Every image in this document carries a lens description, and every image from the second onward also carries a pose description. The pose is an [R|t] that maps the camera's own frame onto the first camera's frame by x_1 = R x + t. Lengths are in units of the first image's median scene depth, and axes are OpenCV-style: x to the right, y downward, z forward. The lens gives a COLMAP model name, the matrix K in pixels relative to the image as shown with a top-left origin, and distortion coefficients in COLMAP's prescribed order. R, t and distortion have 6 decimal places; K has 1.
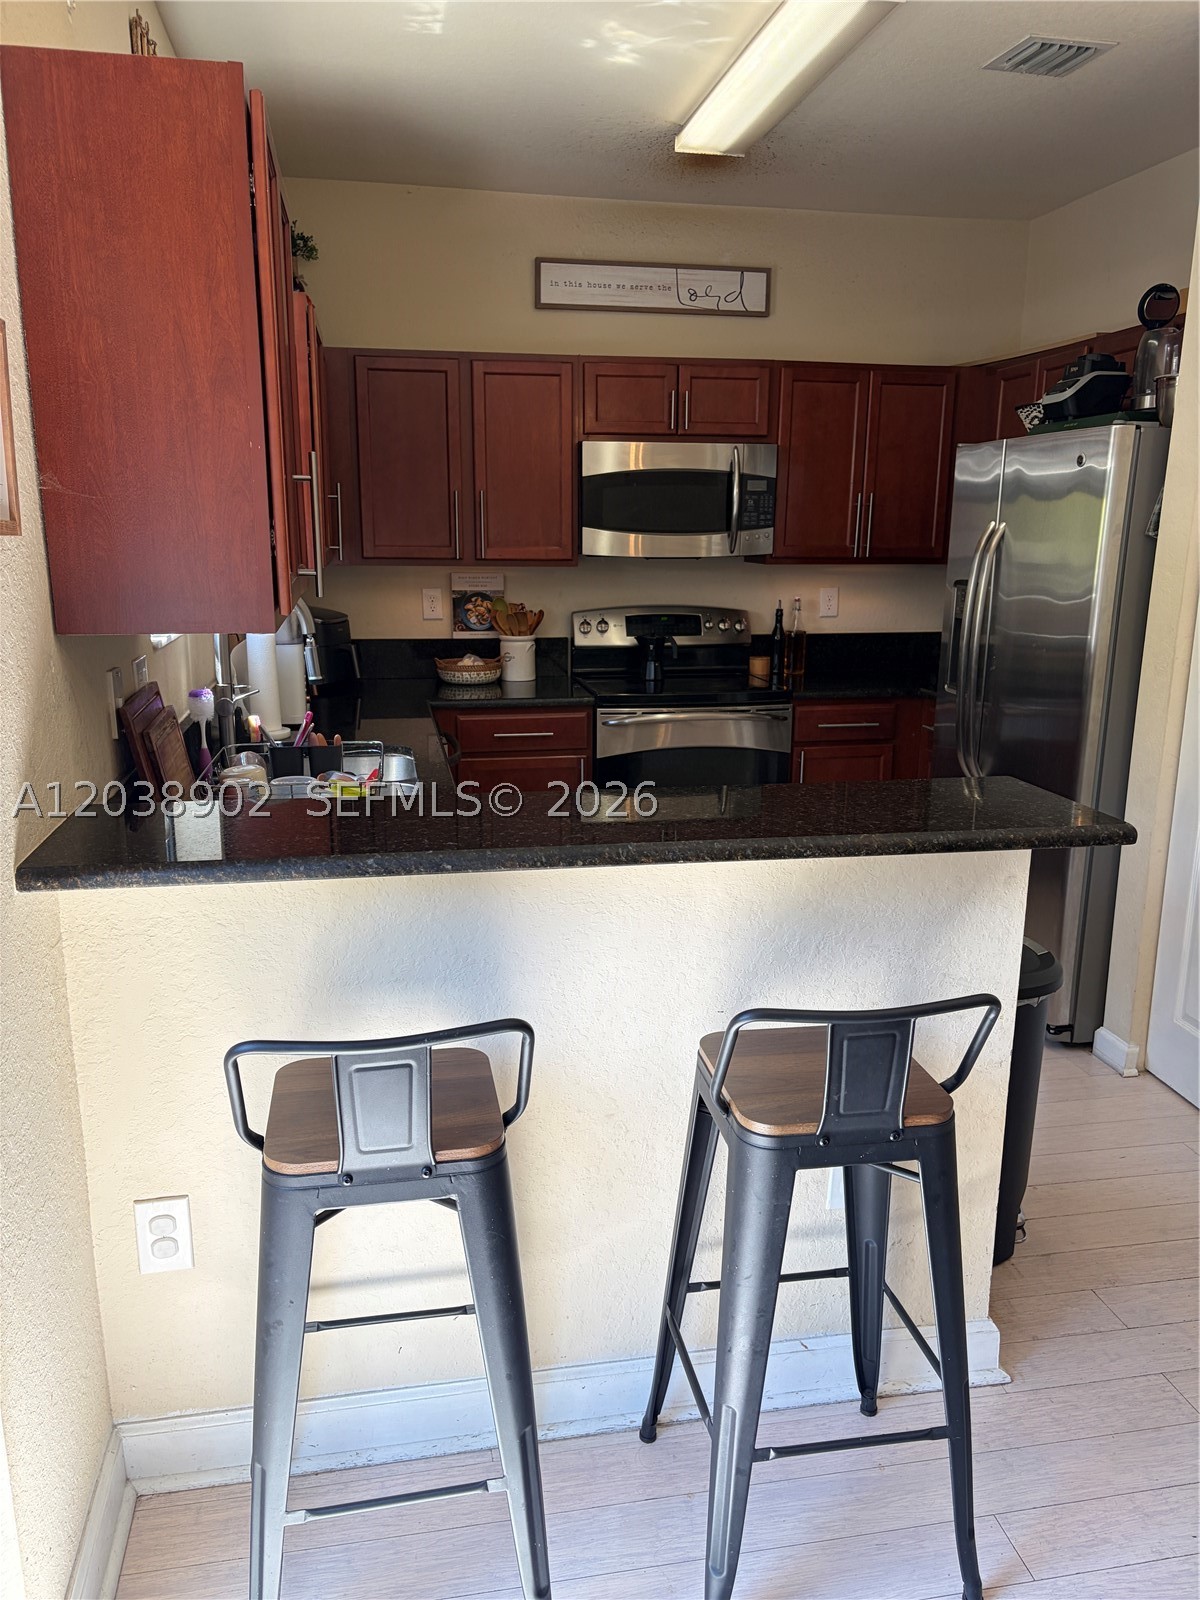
lens RADIAL K [[1213.6, 0, 609.5], [0, 1213.6, 806.0], [0, 0, 1]] dist [0.043700, -0.040878]
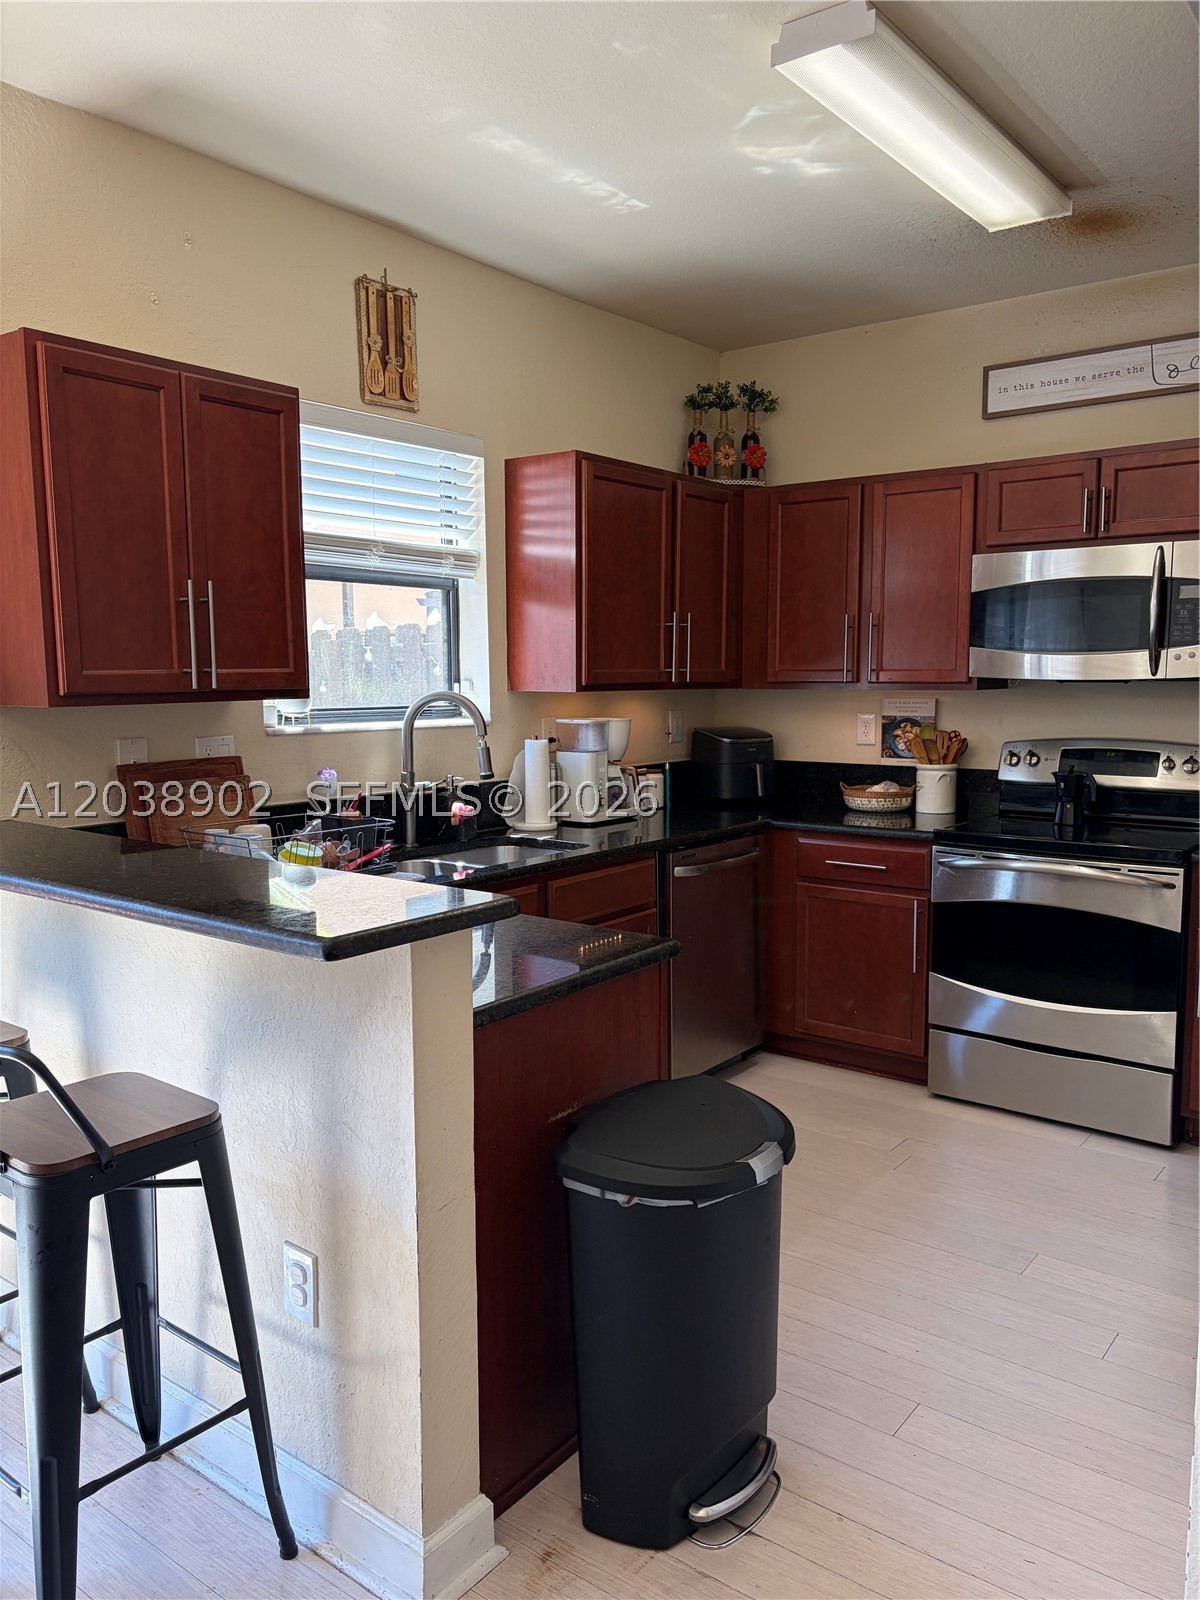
lens RADIAL K [[1213.6, 0, 611.9], [0, 1213.6, 805.6], [0, 0, 1]] dist [0.043700, -0.040878]
pose [[0.660823, 0.076101, -0.746673, 0.459804], [-0.163891, 0.985469, -0.044608, -0.028448], [0.732429, 0.151851, 0.663694, 0.213749]]
